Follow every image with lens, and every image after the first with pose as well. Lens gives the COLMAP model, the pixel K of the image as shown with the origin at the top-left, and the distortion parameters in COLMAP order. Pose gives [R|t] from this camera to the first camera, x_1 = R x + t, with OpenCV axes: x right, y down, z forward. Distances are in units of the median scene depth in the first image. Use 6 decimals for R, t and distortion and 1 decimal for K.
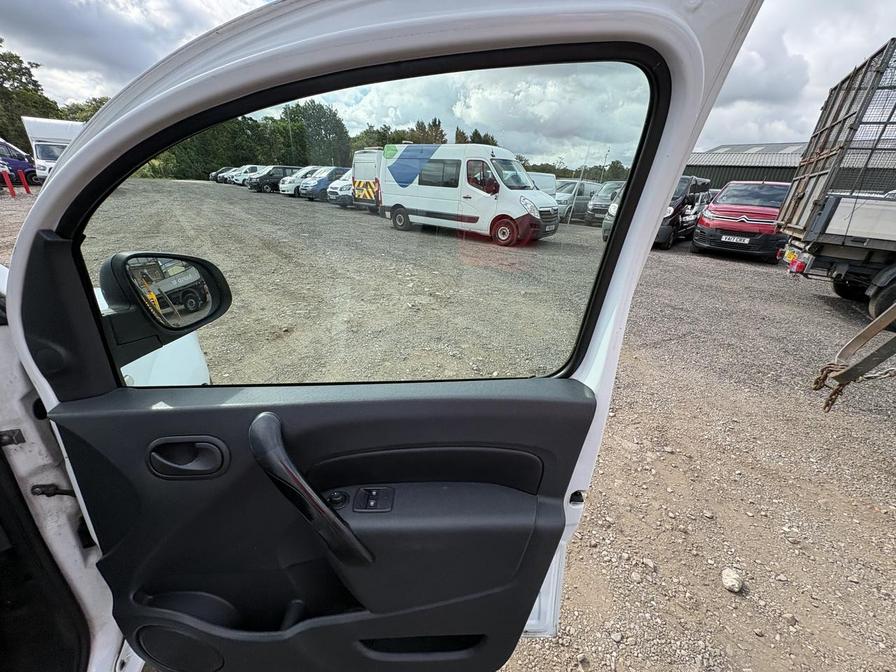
lens RADIAL K [[355.5, 0, 448.9], [0, 355.5, 335.7], [0, 0, 1]] dist [0.001692, 0.000050]
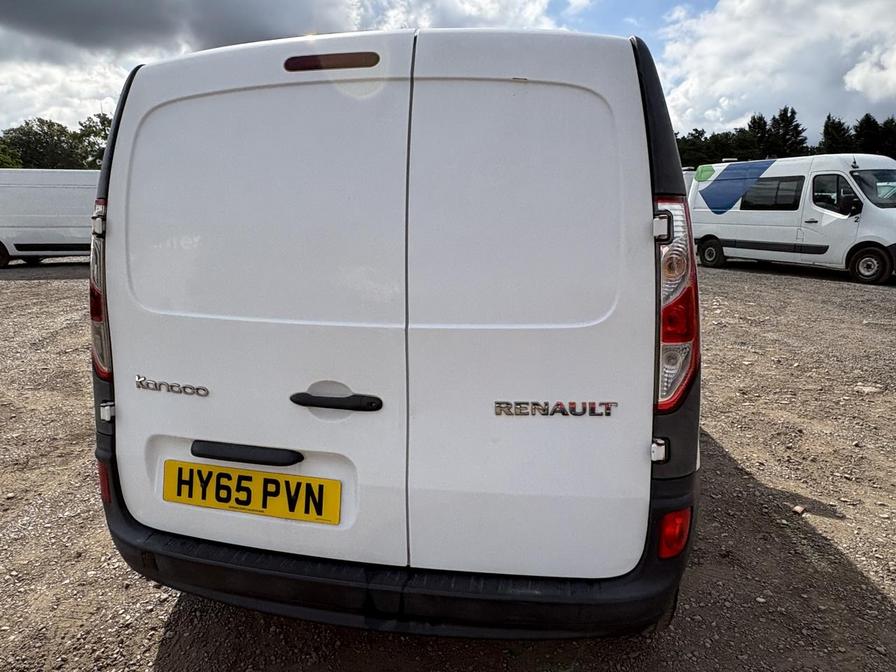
lens RADIAL K [[576.3, 0, 448.8], [0, 576.3, 335.6], [0, 0, 1]] dist [0.001895, 0.002469]
pose [[0.852921, 0.055703, -0.519059, 0.043179], [-0.158412, 0.975024, -0.155669, 0.148930], [0.497424, 0.214999, 0.840443, -0.334446]]
